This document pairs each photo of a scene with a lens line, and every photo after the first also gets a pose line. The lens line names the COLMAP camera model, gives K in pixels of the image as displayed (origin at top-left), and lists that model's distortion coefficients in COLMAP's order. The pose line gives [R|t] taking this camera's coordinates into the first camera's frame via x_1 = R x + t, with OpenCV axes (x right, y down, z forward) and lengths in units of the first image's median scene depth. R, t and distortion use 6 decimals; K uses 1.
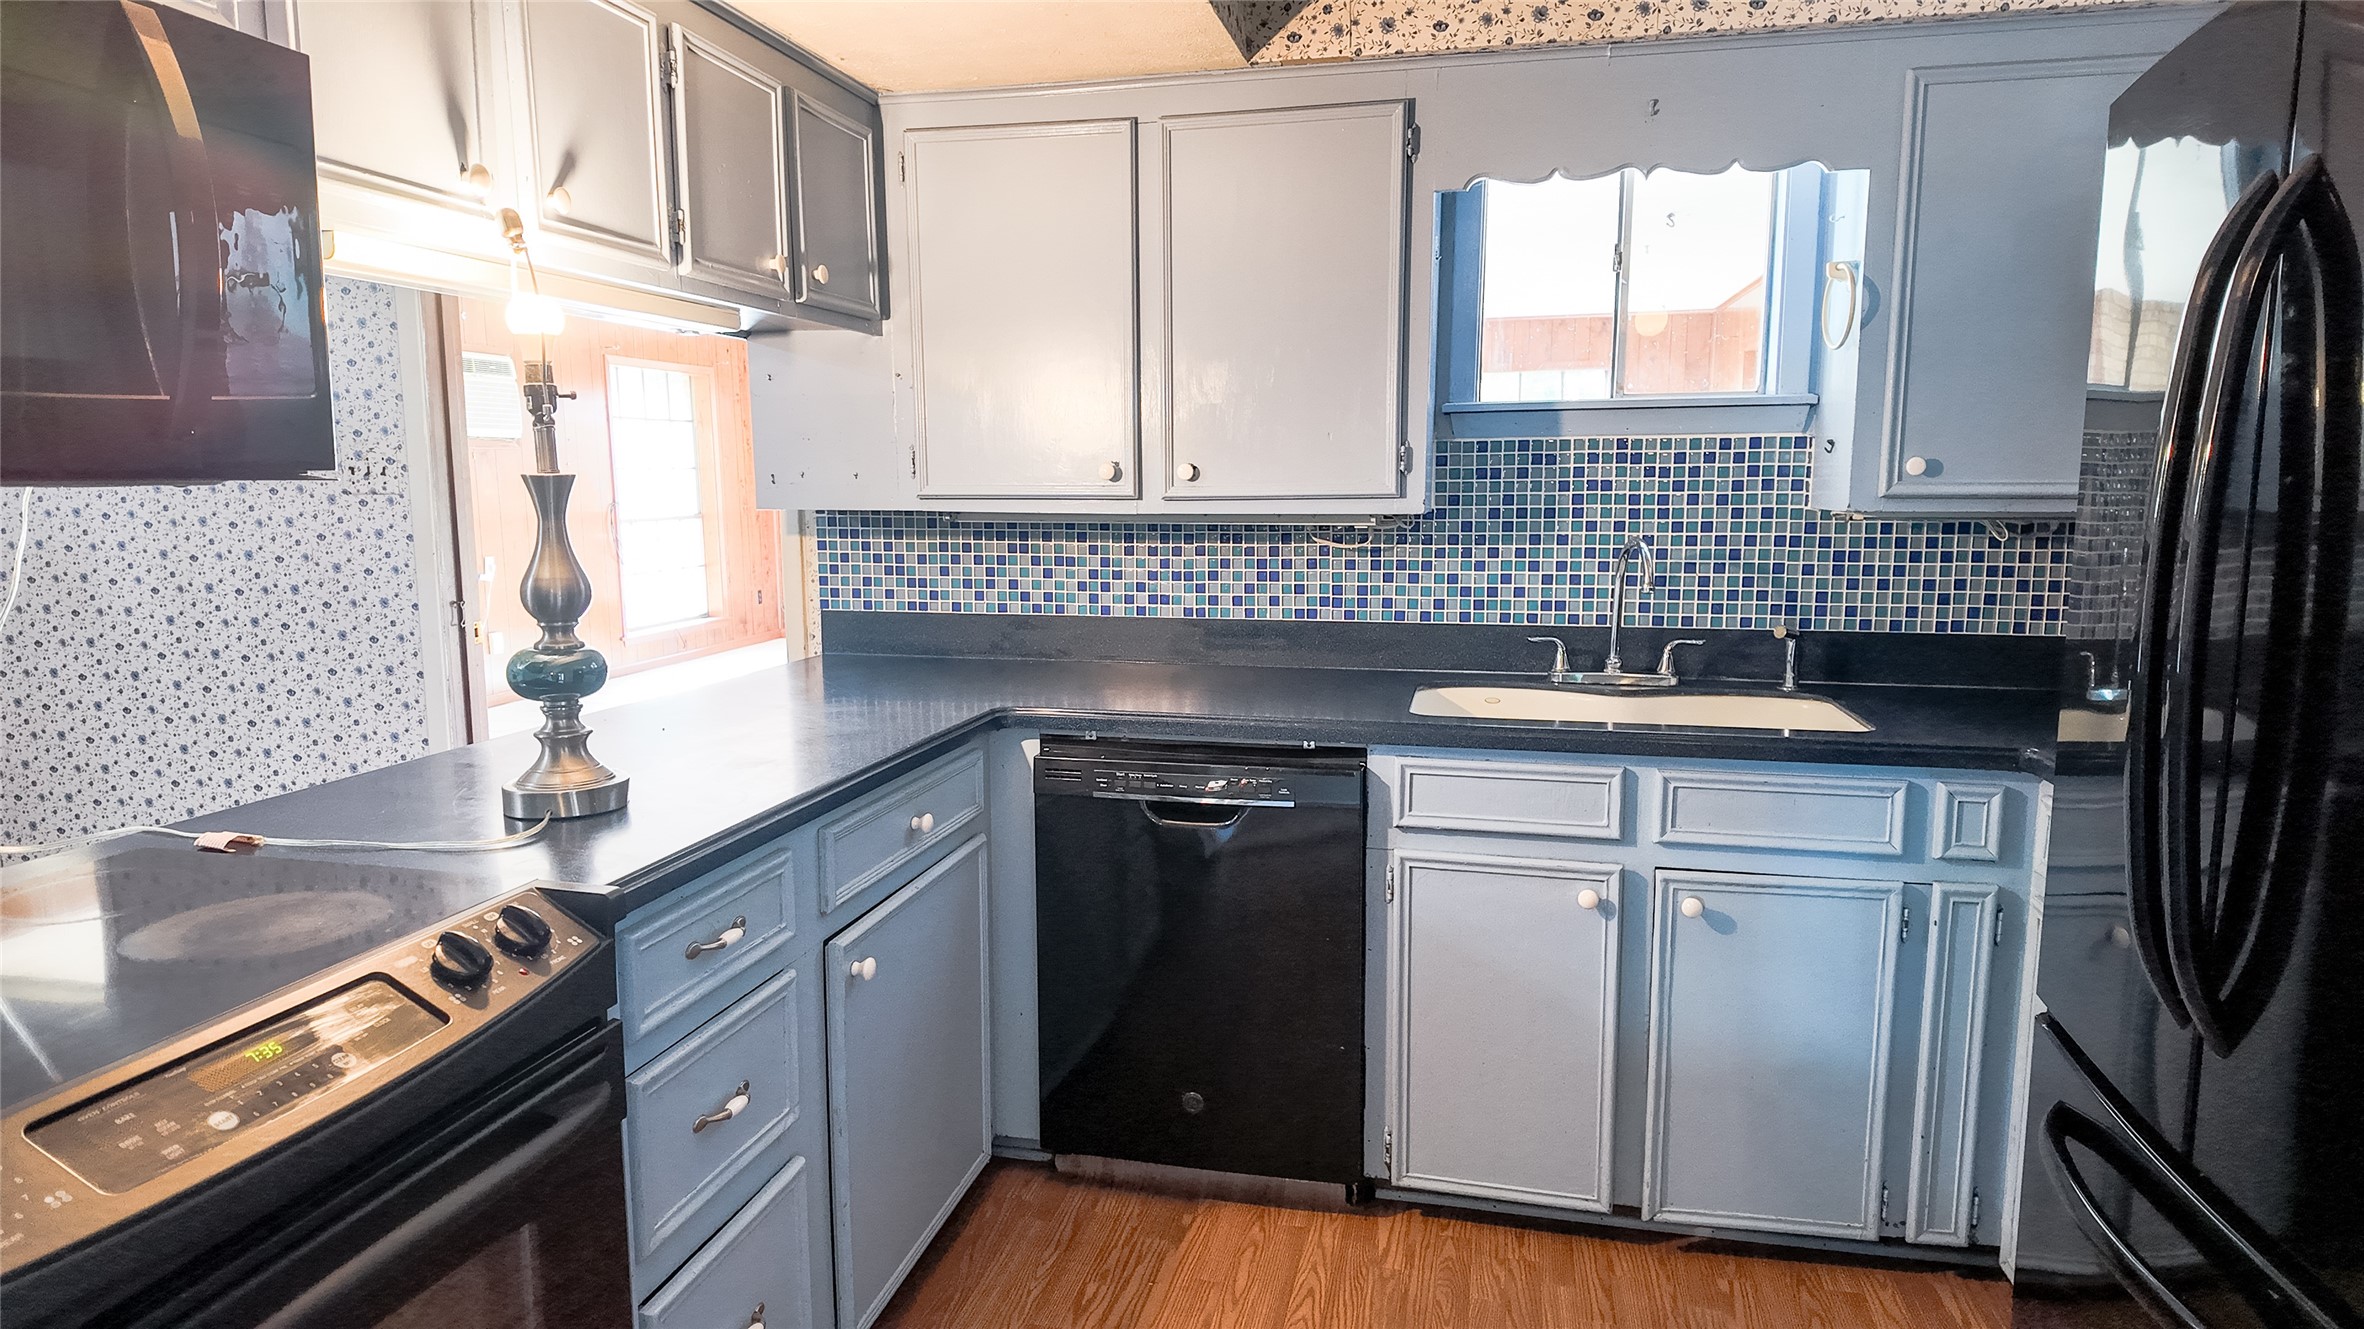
lens RADIAL K [[1380.5, 0, 1177.3], [0, 1380.5, 667.0], [0, 0, 1]] dist [0.046600, -0.036818]
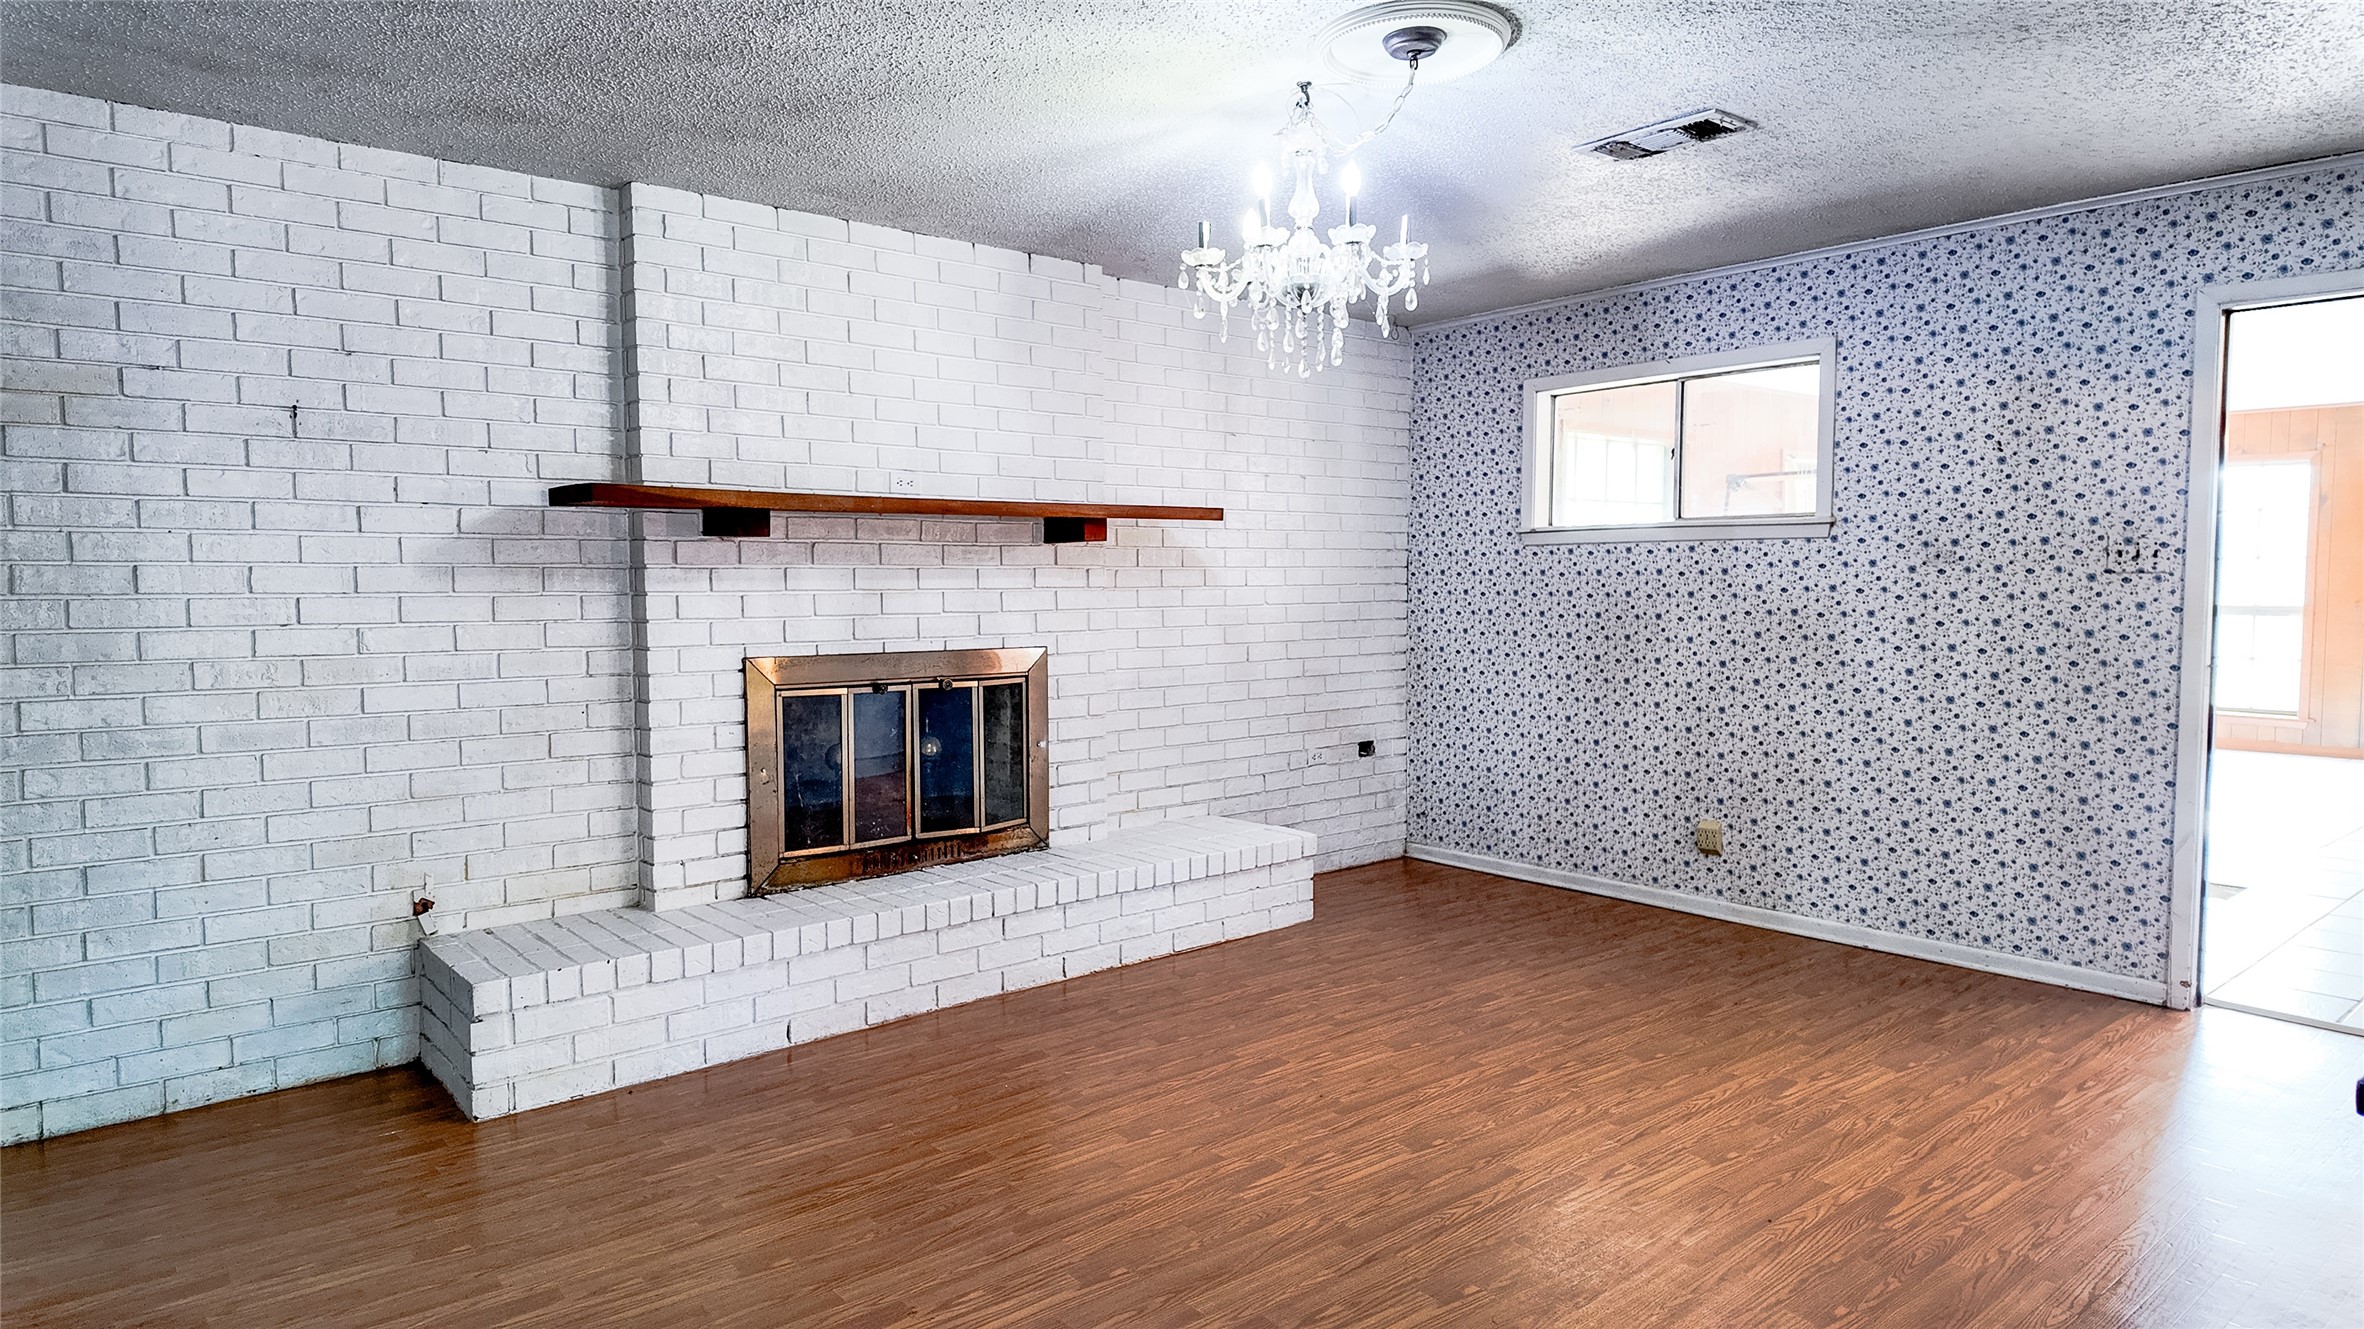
lens RADIAL K [[1380.5, 0, 1182.0], [0, 1380.5, 654.7], [0, 0, 1]] dist [0.046600, -0.036818]
pose [[0.785988, 0.034596, -0.617273, -0.654986], [-0.084172, 0.995124, -0.051404, 0.105527], [0.612486, 0.092360, 0.785068, -0.601778]]
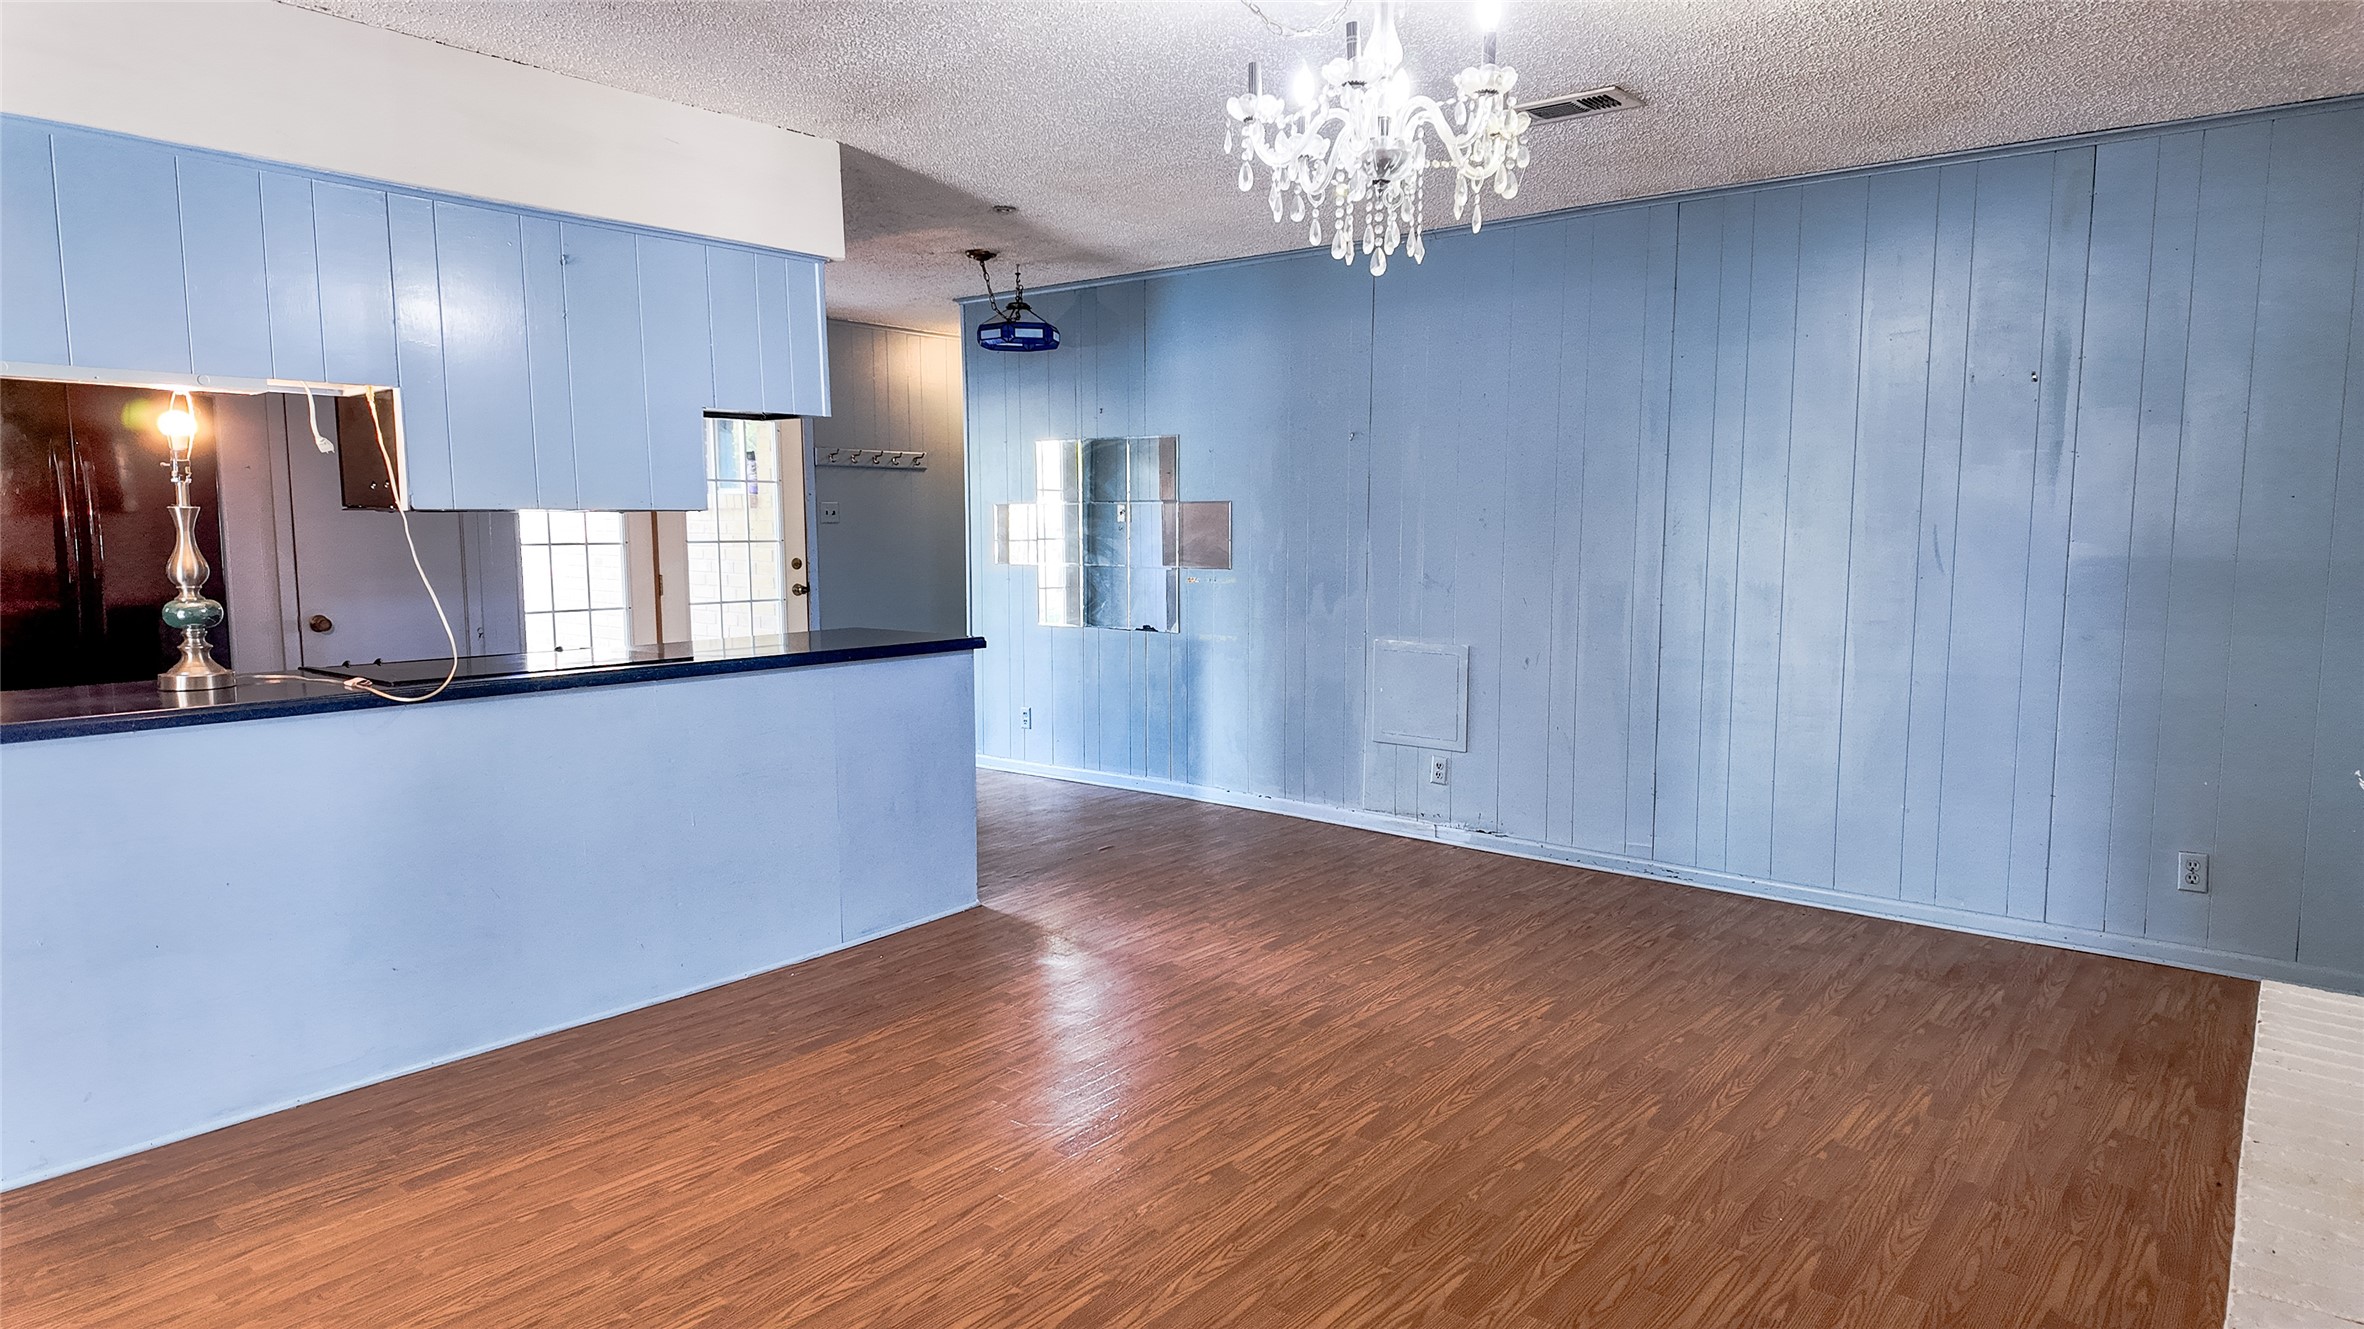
lens RADIAL K [[1380.5, 0, 1182.4], [0, 1380.5, 665.7], [0, 0, 1]] dist [0.046600, -0.036818]
pose [[-0.890941, -0.046986, 0.451682, -1.659093], [0.065453, 0.970961, 0.230111, -0.177295], [-0.449377, 0.234579, -0.861993, 1.356773]]
